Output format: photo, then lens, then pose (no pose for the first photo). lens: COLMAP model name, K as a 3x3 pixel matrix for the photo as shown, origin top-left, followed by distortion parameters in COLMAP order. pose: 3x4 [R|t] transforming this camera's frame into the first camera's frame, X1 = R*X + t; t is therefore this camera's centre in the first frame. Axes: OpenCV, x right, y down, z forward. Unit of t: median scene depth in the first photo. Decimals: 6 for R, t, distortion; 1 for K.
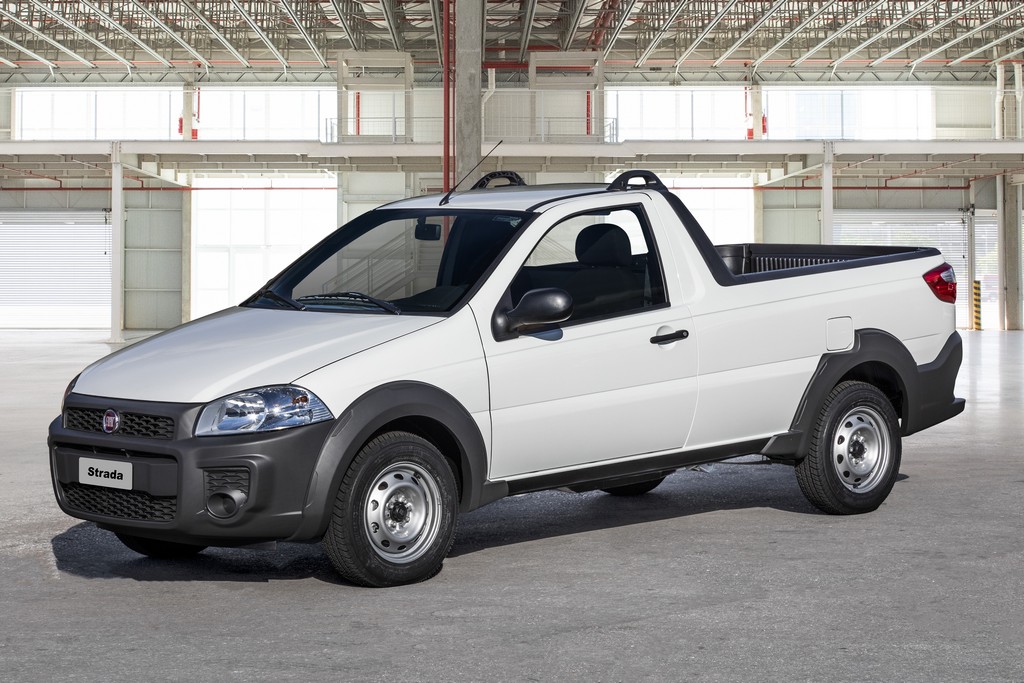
lens RADIAL K [[2858.4, 0, 508.4], [0, 2858.4, 344.5], [0, 0, 1]] dist [-0.086934, 0.000000]
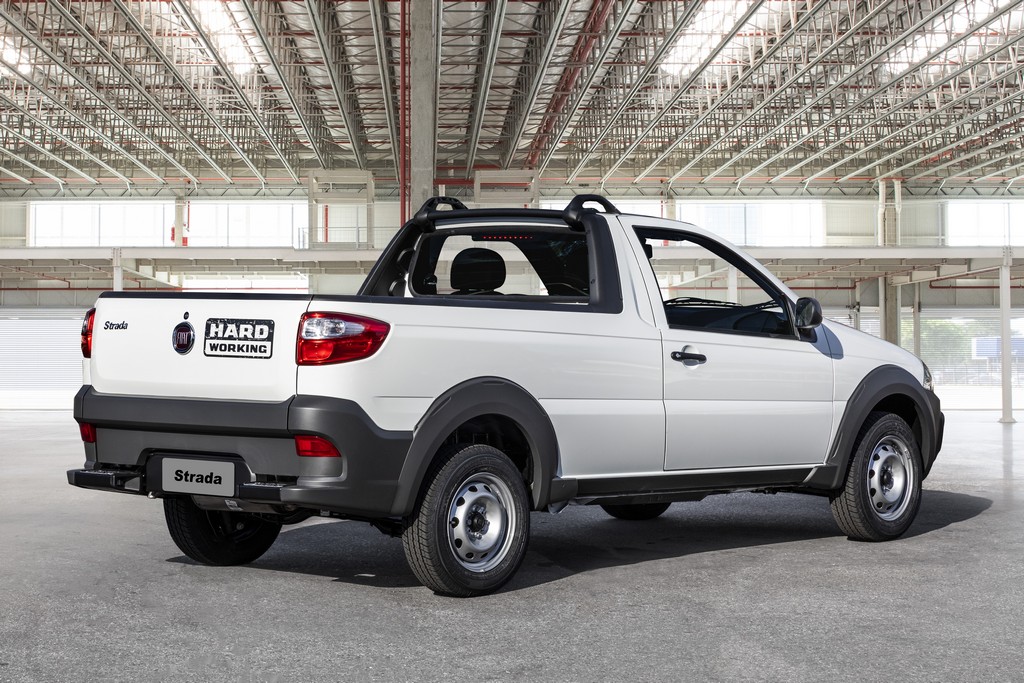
lens RADIAL K [[3268.8, 0, 520.6], [0, 3268.8, 349.3], [0, 0, 1]] dist [-0.131286, 0.000000]
pose [[0.999990, -0.000134, 0.004421, 0.020095], [0.000151, 0.999993, -0.003781, -0.025084], [-0.004421, 0.003782, 0.999983, -0.321979]]
